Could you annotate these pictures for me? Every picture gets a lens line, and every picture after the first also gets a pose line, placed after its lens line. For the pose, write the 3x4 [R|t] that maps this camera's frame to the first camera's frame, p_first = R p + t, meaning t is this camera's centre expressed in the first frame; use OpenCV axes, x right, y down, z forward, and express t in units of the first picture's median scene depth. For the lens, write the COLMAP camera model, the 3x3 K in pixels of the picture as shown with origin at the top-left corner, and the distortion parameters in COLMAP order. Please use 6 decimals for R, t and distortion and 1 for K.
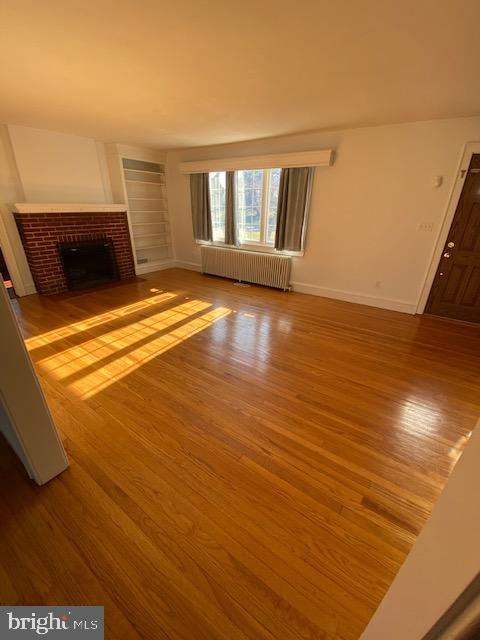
lens RADIAL K [[276.4, 0, 240.0], [0, 276.4, 320.0], [0, 0, 1]] dist [0.000025, -0.013946]
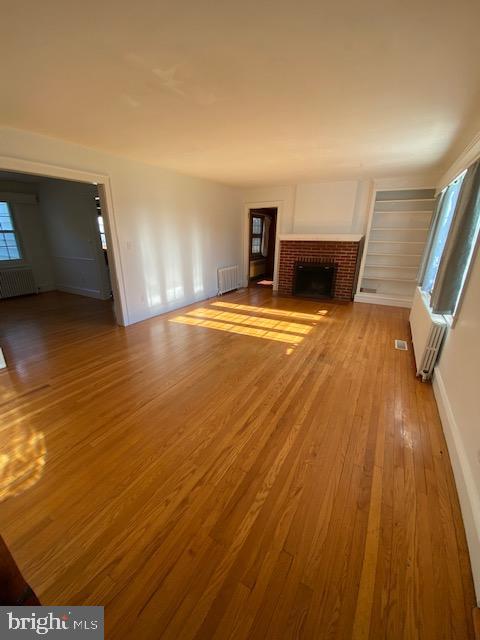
lens RADIAL K [[258.5, 0, 243.2], [0, 258.5, 321.7], [0, 0, 1]] dist [0.029639, -0.024846]
pose [[0.068617, 0.303166, -0.950464, 0.754416], [-0.388317, 0.885694, 0.254473, -0.244847], [0.918968, 0.351620, 0.178498, 0.632875]]
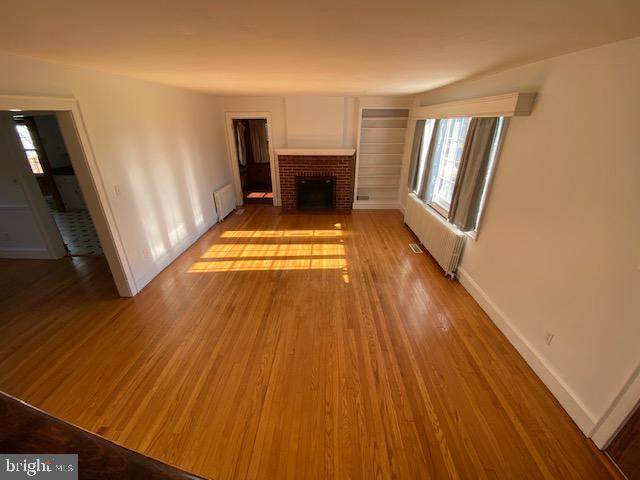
lens RADIAL K [[252.6, 0, 320.3], [0, 252.6, 241.2], [0, 0, 1]] dist [0.027404, -0.023950]
pose [[0.533921, 0.340006, -0.774161, 0.591167], [-0.316311, 0.929425, 0.190044, -0.262066], [0.784140, 0.143407, 0.603787, 0.349636]]
